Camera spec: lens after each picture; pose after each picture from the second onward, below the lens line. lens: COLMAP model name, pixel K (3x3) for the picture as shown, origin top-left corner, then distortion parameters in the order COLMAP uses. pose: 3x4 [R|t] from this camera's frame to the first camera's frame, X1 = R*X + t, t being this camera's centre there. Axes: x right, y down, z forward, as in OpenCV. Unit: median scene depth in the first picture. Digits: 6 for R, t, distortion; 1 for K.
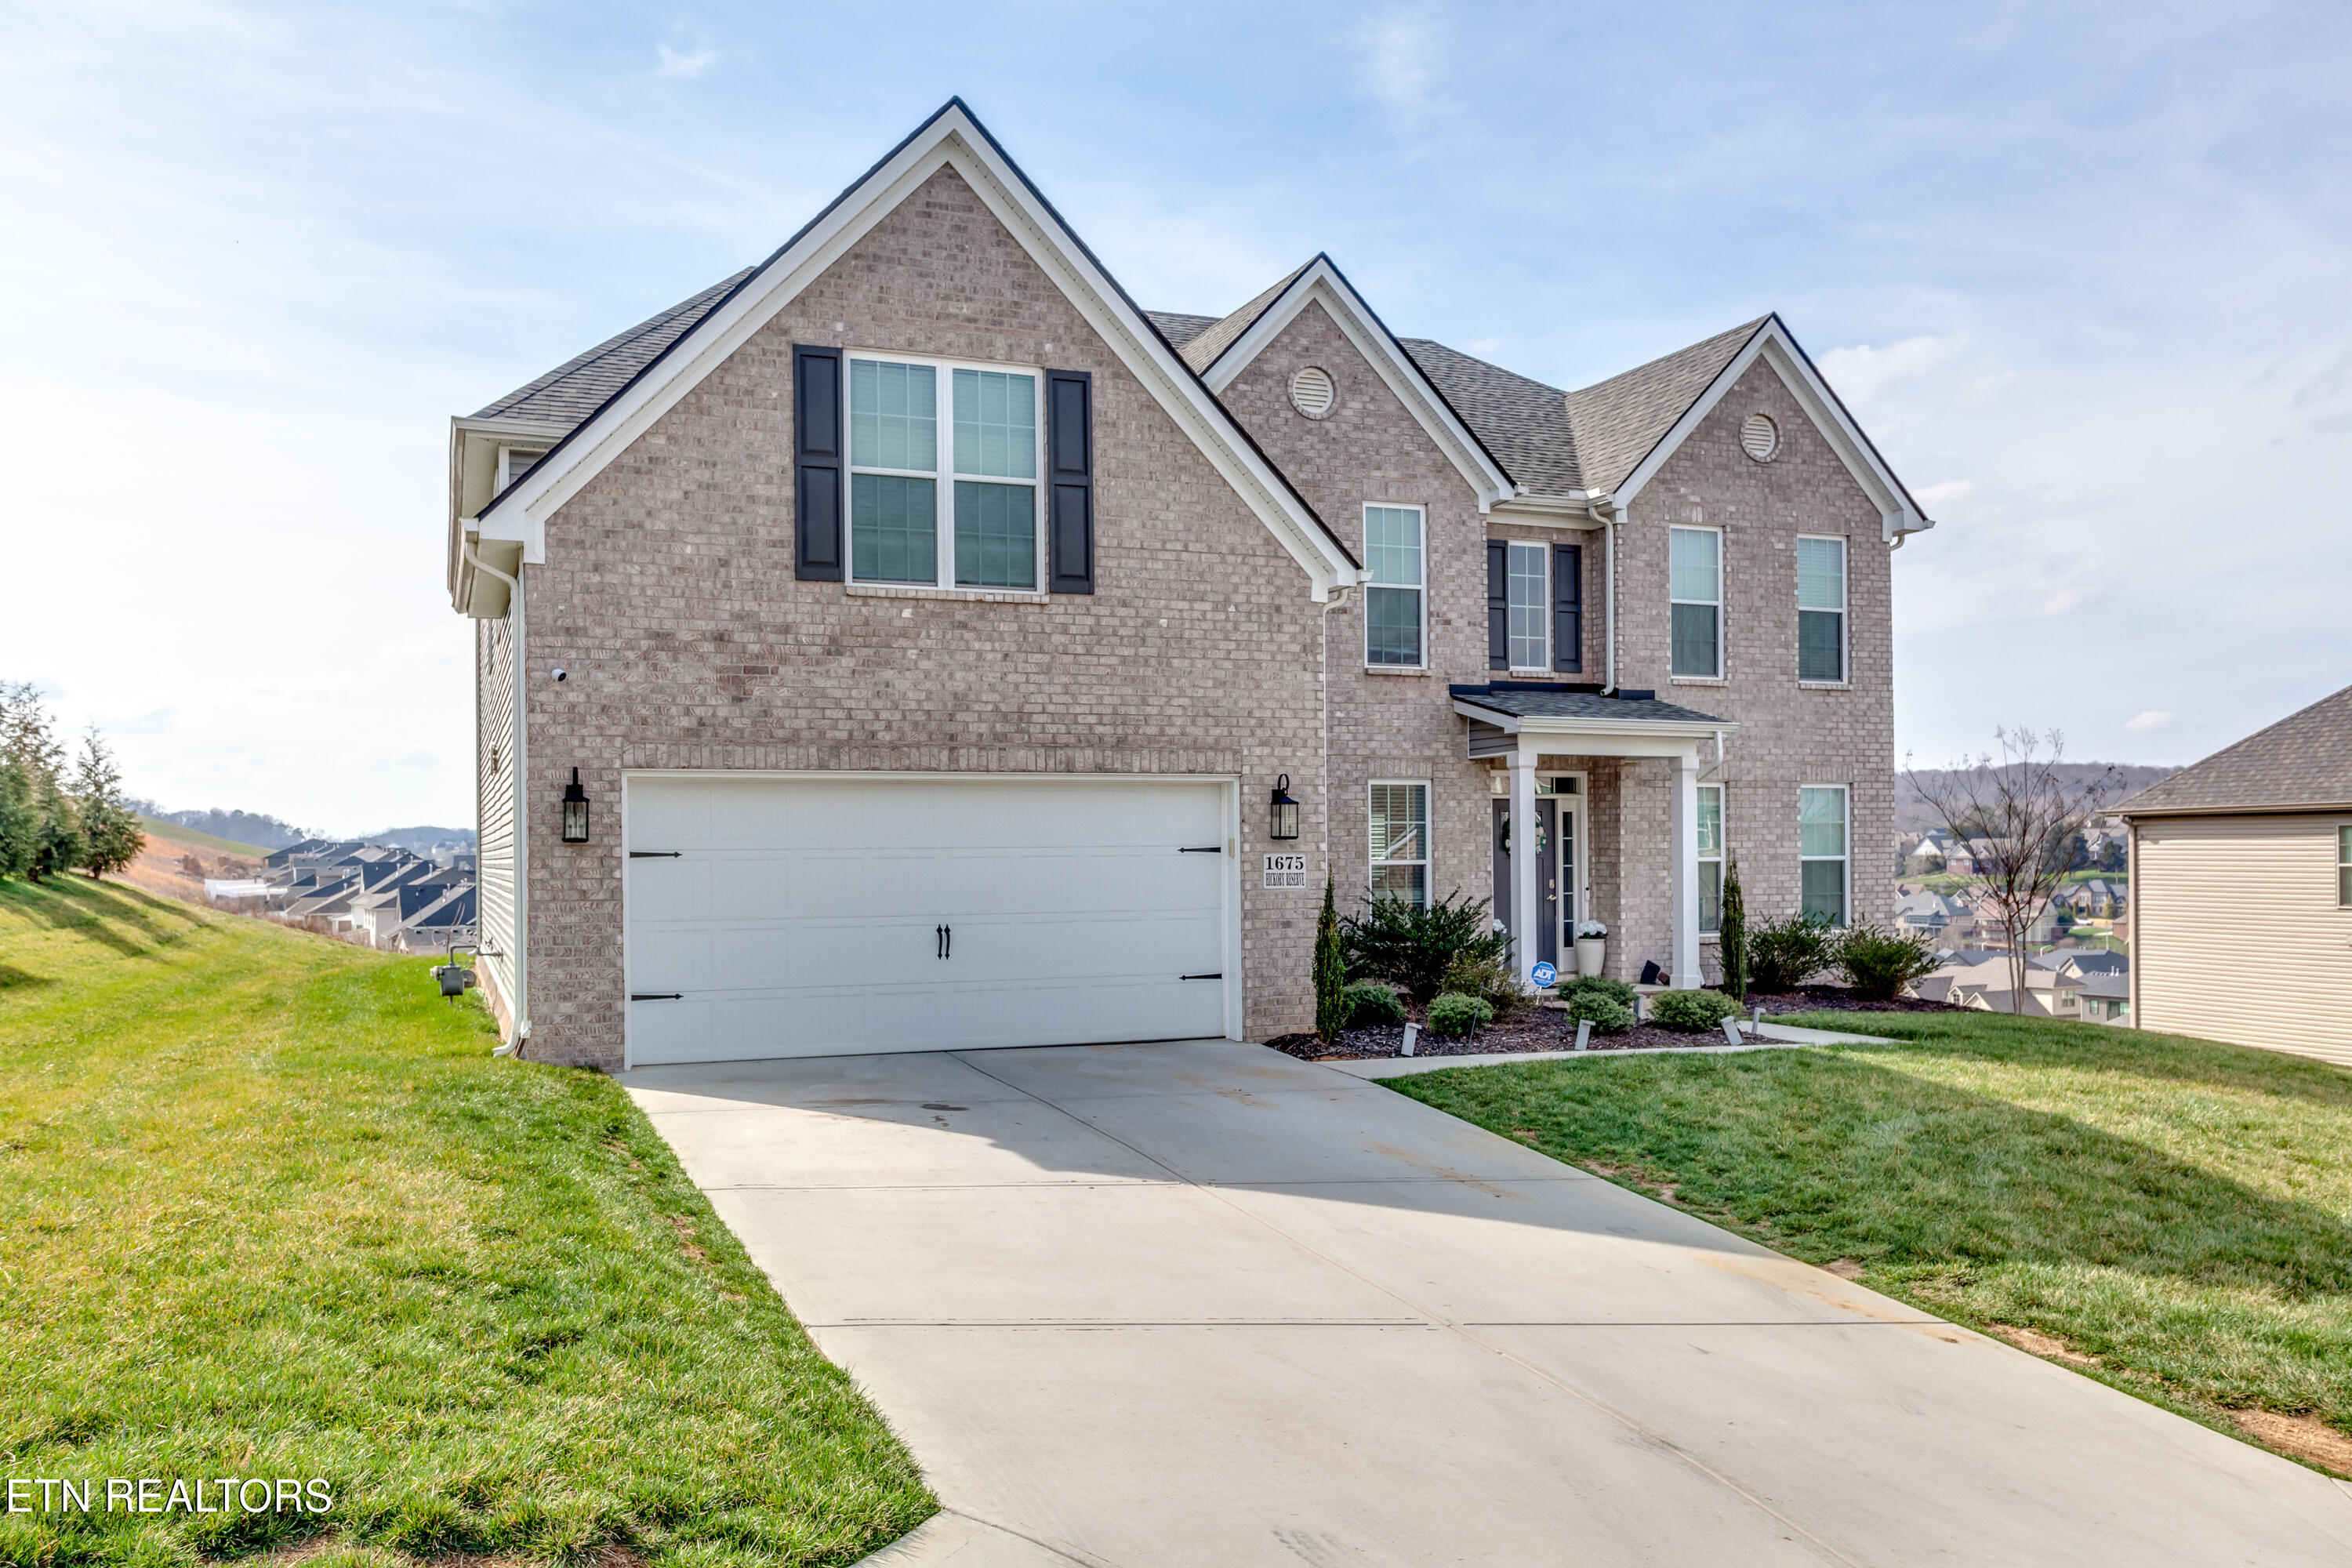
lens RADIAL K [[1737.0, 0, 1174.6], [0, 1737.0, 831.7], [0, 0, 1]] dist [-0.013274, 0.014241]
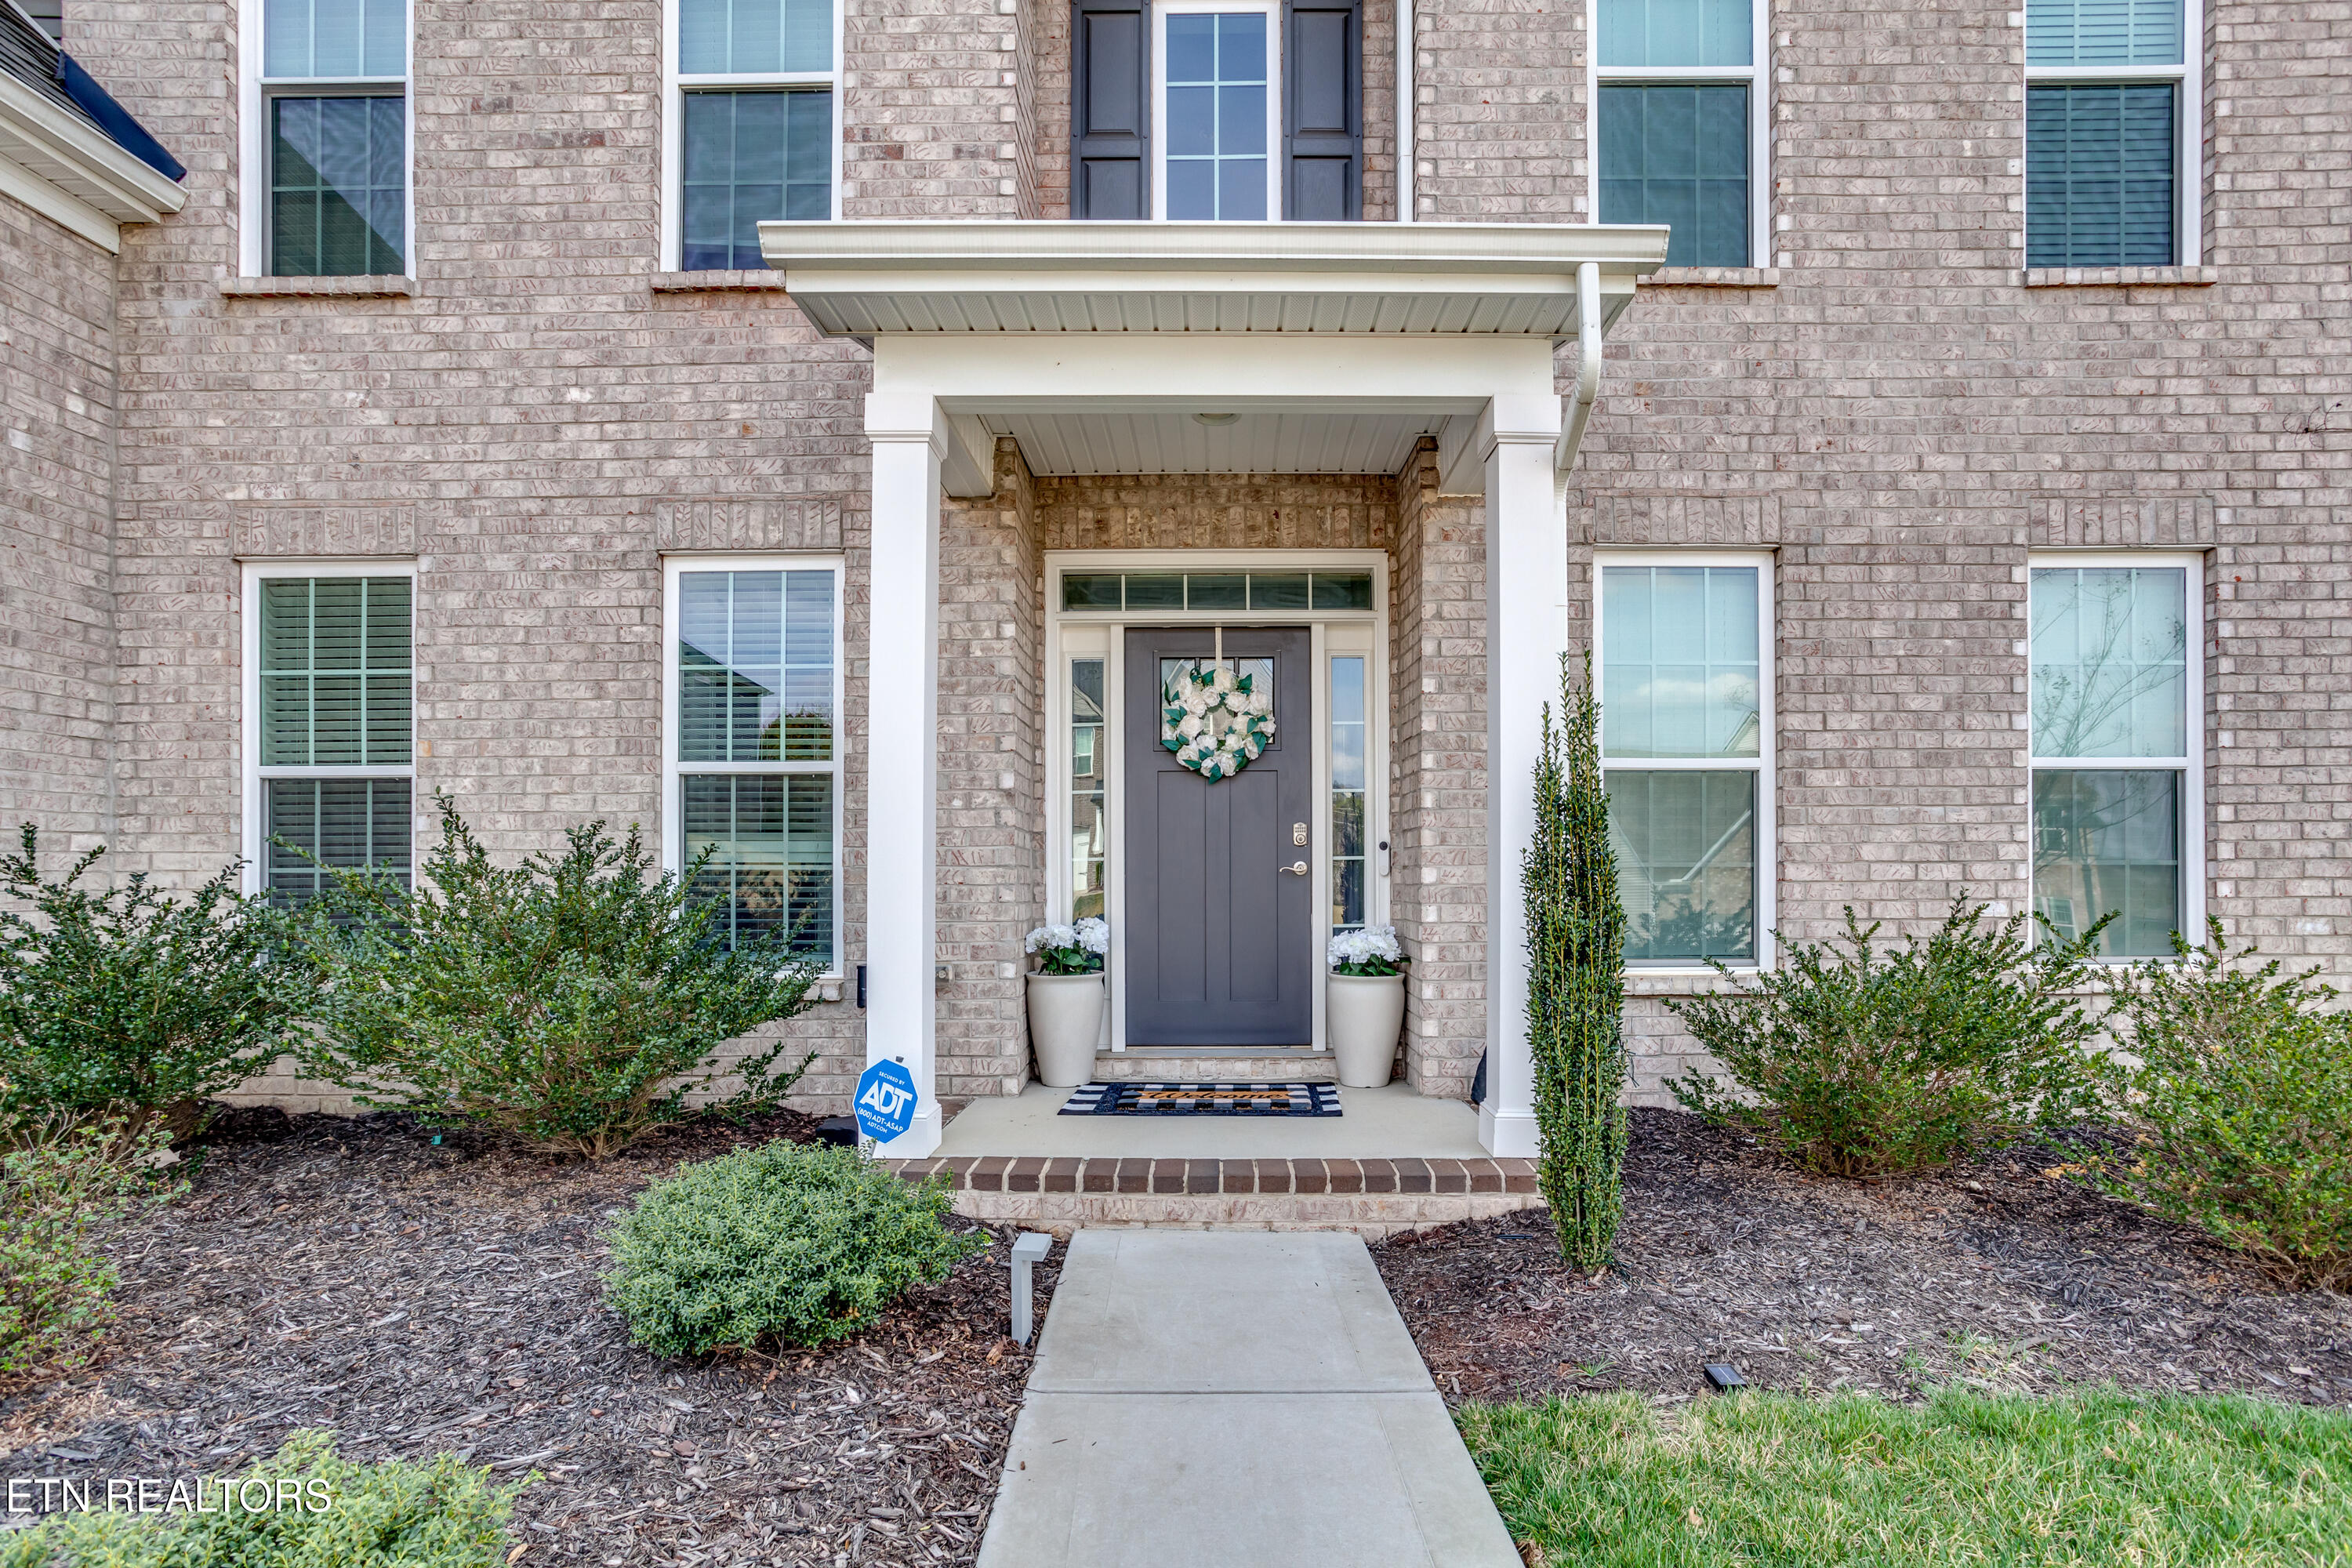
lens RADIAL K [[1142.4, 0, 1208.4], [0, 1142.4, 860.6], [0, 0, 1]] dist [-0.033418, 0.015190]
pose [[0.927756, 0.003158, -0.373175, 0.428503], [0.000112, 0.999962, 0.008741, 0.049240], [0.373188, -0.008151, 0.927720, 1.063179]]
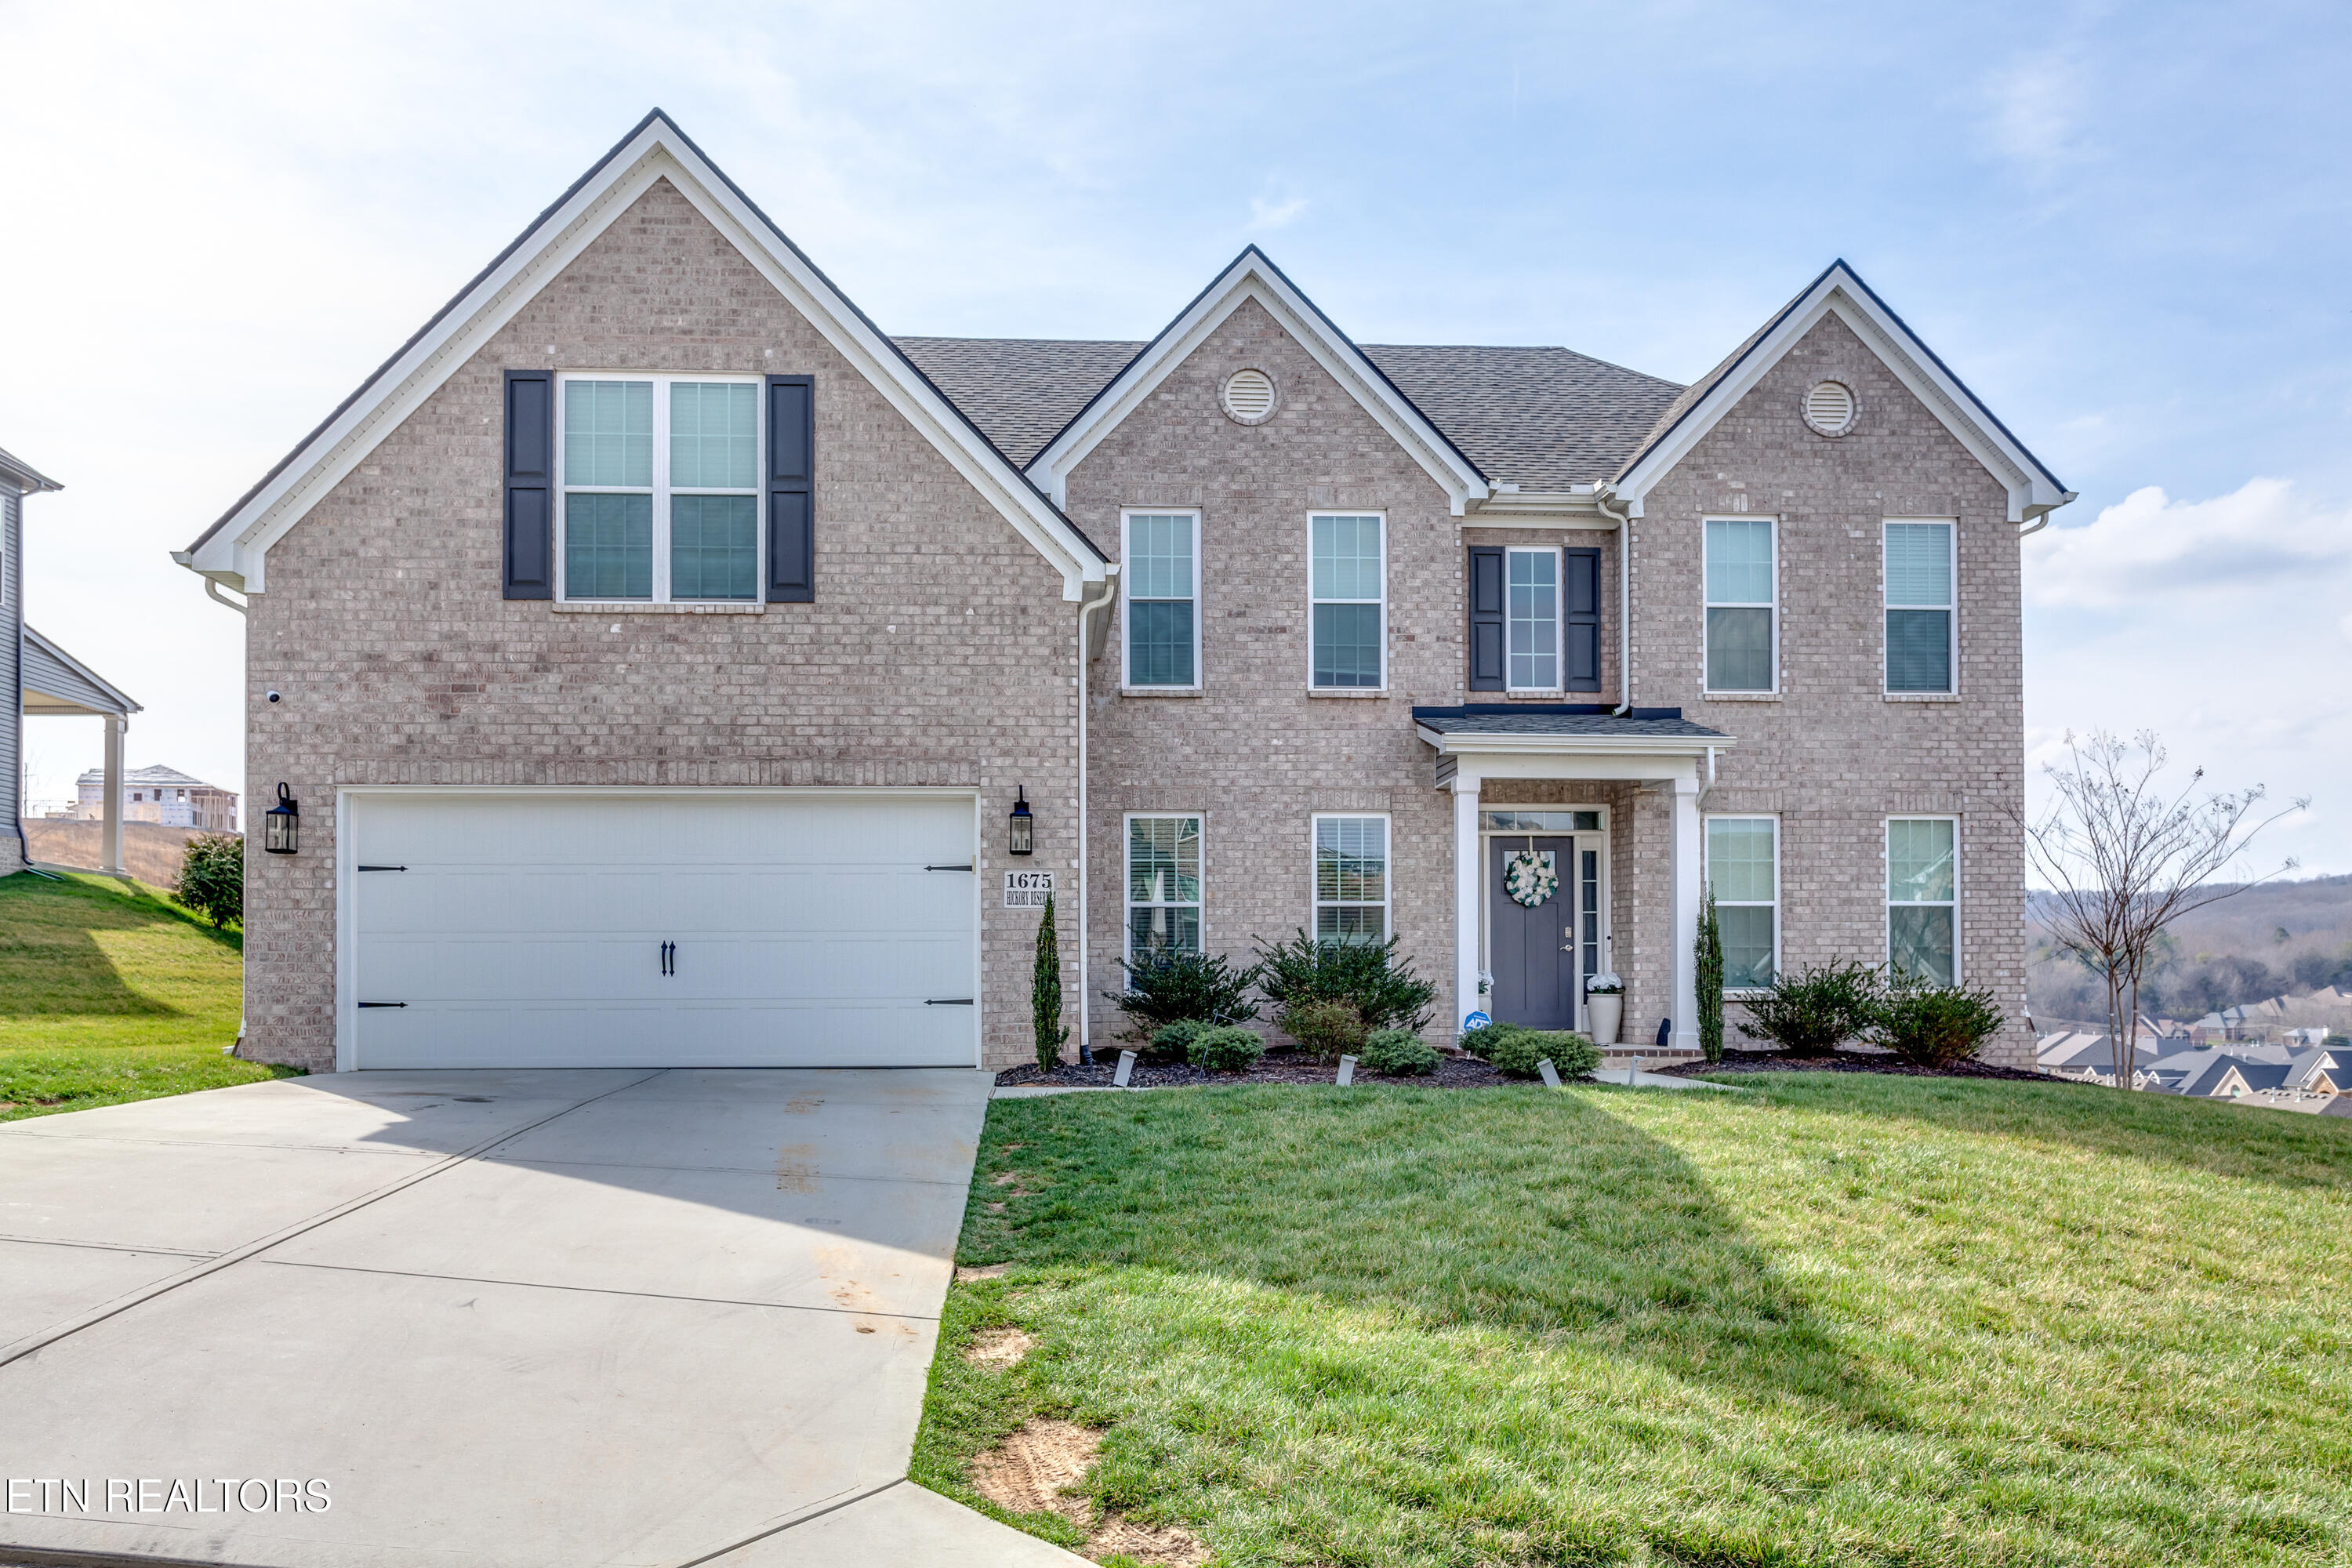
lens RADIAL K [[1737.0, 0, 1173.3], [0, 1737.0, 922.9], [0, 0, 1]] dist [-0.013274, 0.014241]
pose [[0.951148, -0.001550, -0.308733, 0.429237], [-0.001783, 0.999943, -0.010513, 0.050550], [0.308731, 0.010550, 0.951091, 0.138118]]
